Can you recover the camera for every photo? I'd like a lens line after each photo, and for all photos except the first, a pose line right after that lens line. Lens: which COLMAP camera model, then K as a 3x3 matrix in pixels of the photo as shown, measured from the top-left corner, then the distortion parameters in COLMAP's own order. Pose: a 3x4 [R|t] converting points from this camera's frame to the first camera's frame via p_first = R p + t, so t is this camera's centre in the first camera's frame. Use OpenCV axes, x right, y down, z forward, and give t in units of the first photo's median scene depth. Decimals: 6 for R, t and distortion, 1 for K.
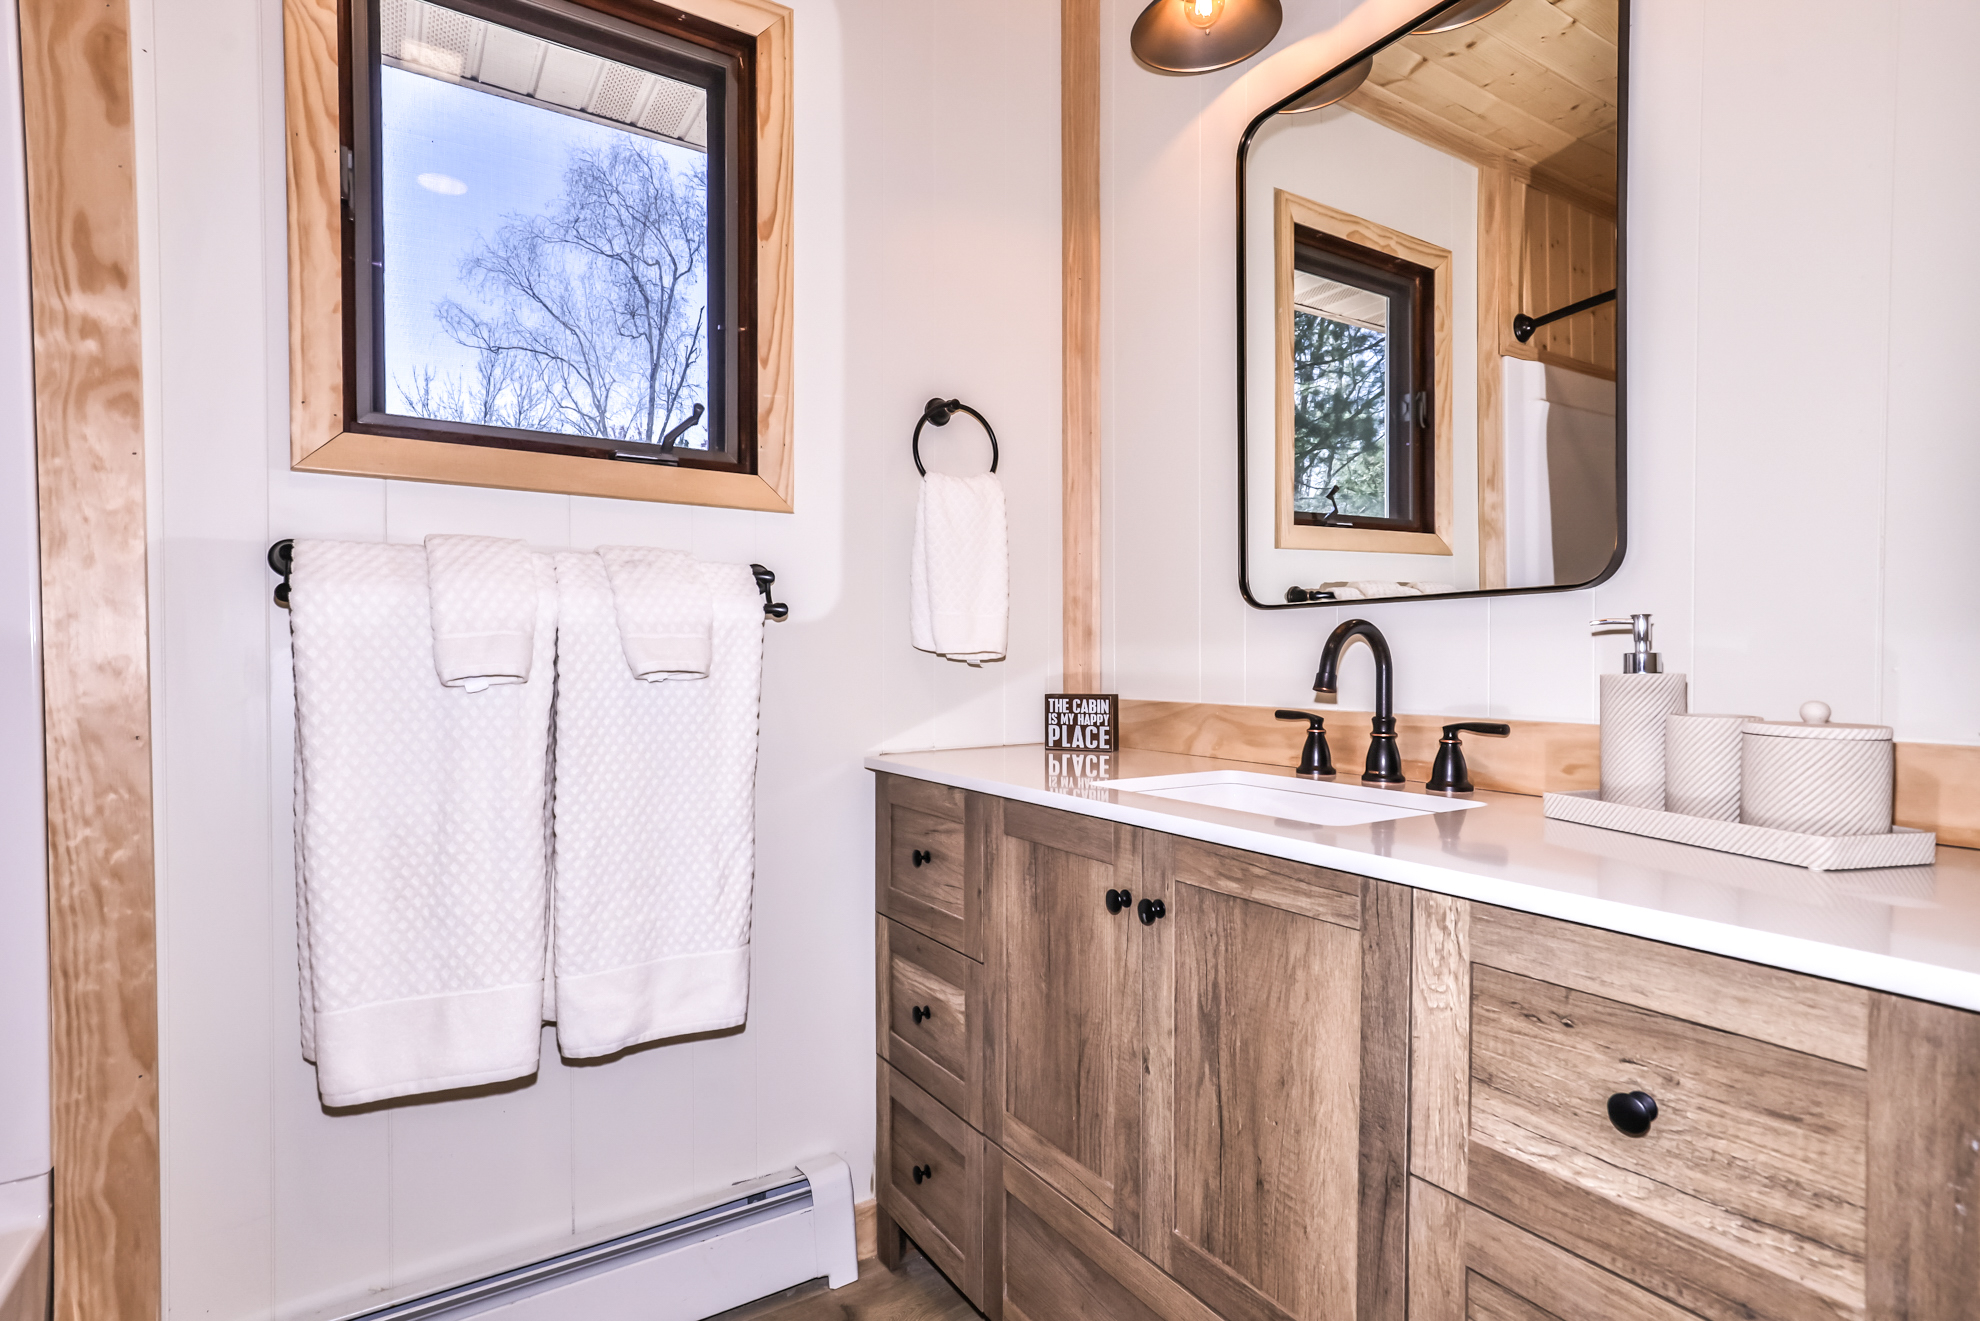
lens RADIAL K [[981.4, 0, 990.4], [0, 981.4, 671.3], [0, 0, 1]] dist [0.018878, 0.002554]
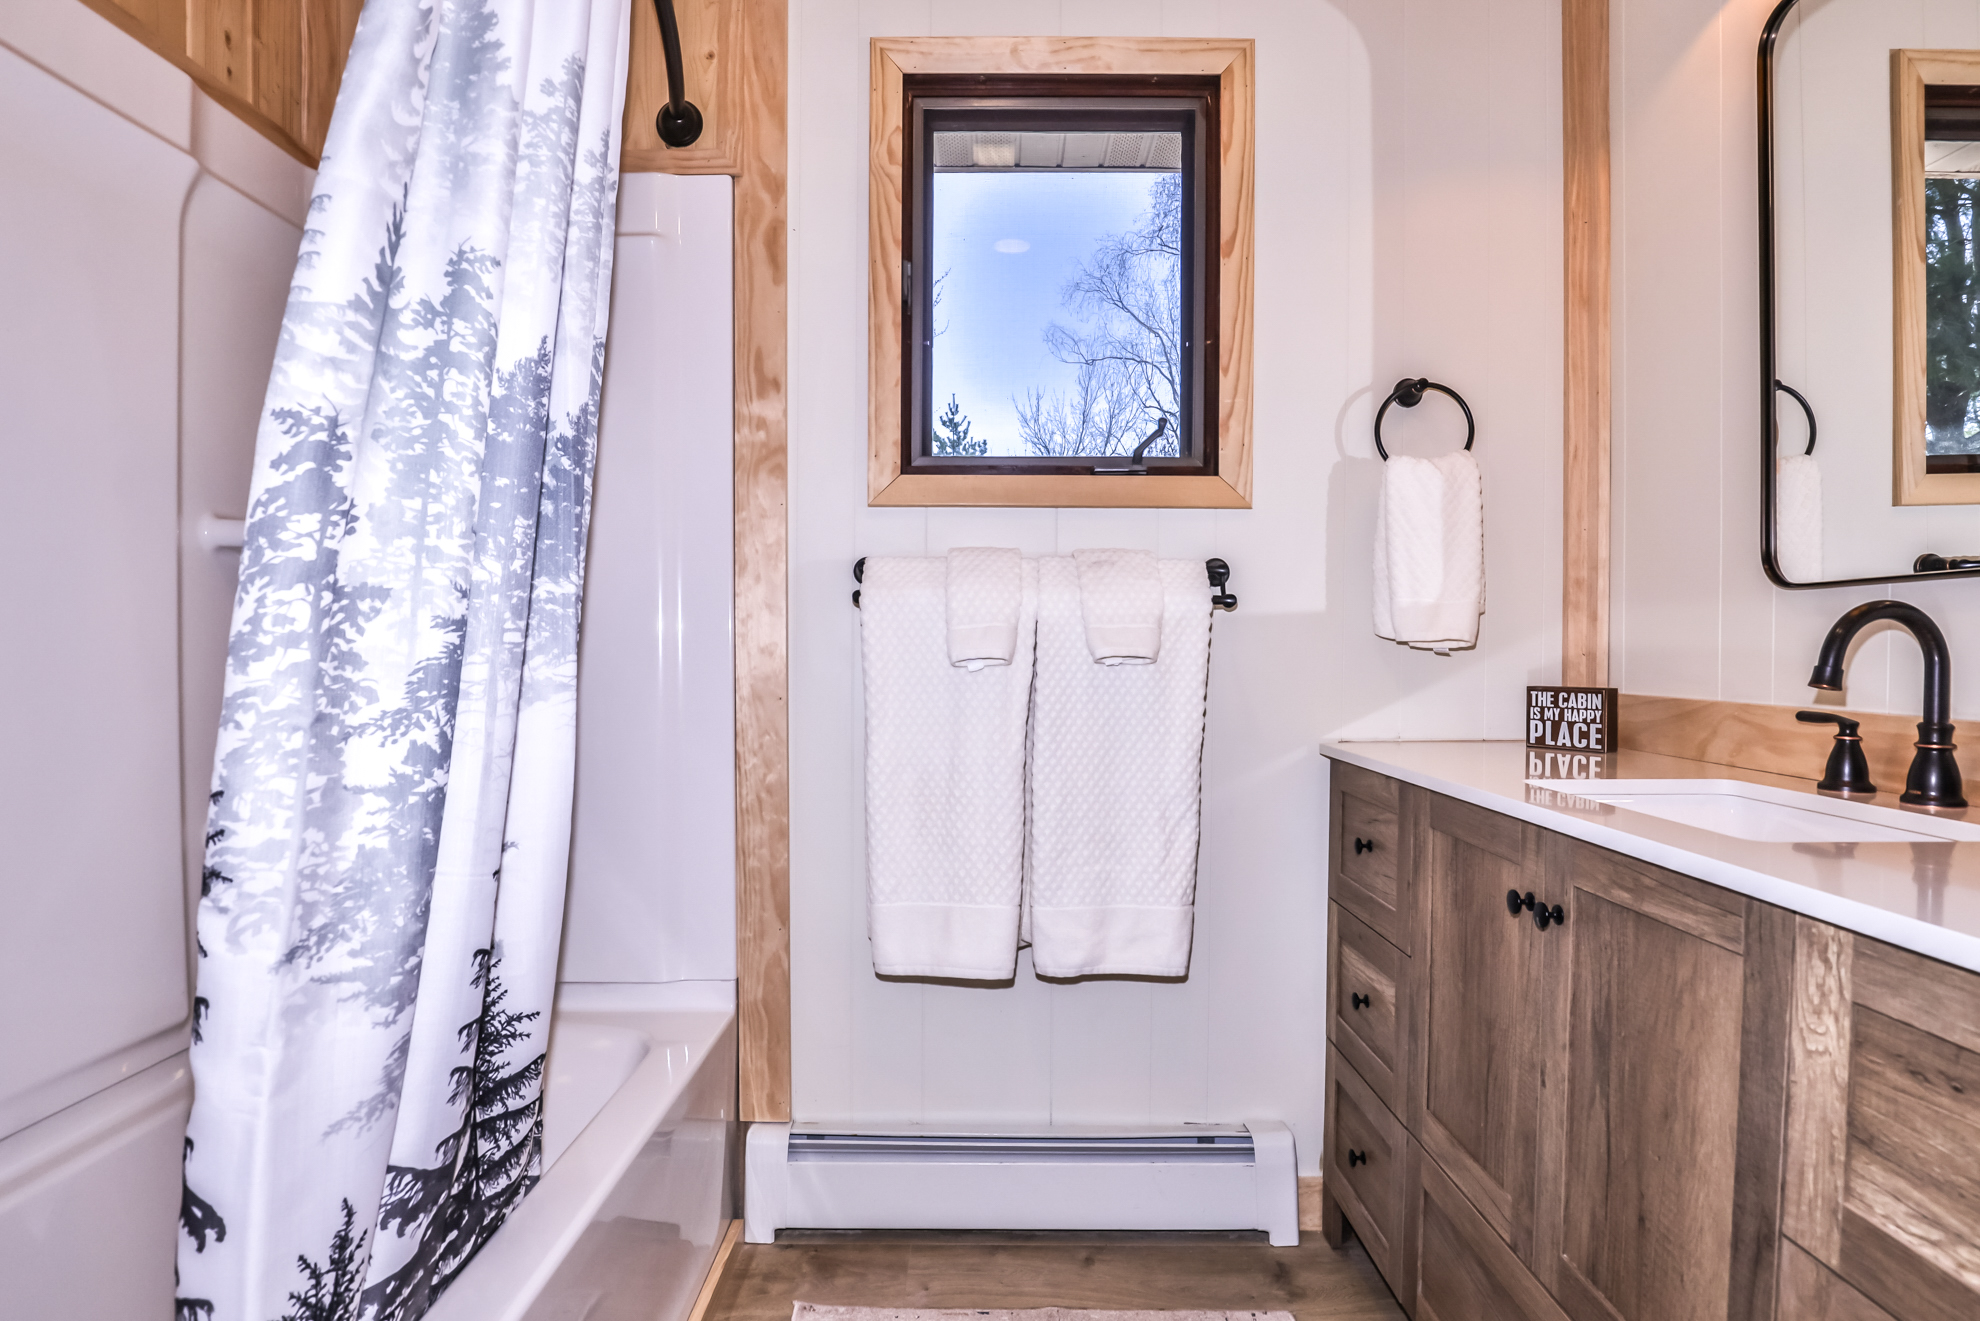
lens RADIAL K [[981.4, 0, 979.7], [0, 981.4, 657.5], [0, 0, 1]] dist [0.018878, 0.002554]
pose [[0.850417, 0.010312, -0.526008, 0.150792], [-0.010553, 0.999941, 0.002542, -0.000603], [0.526003, 0.003389, 0.850476, -0.074066]]
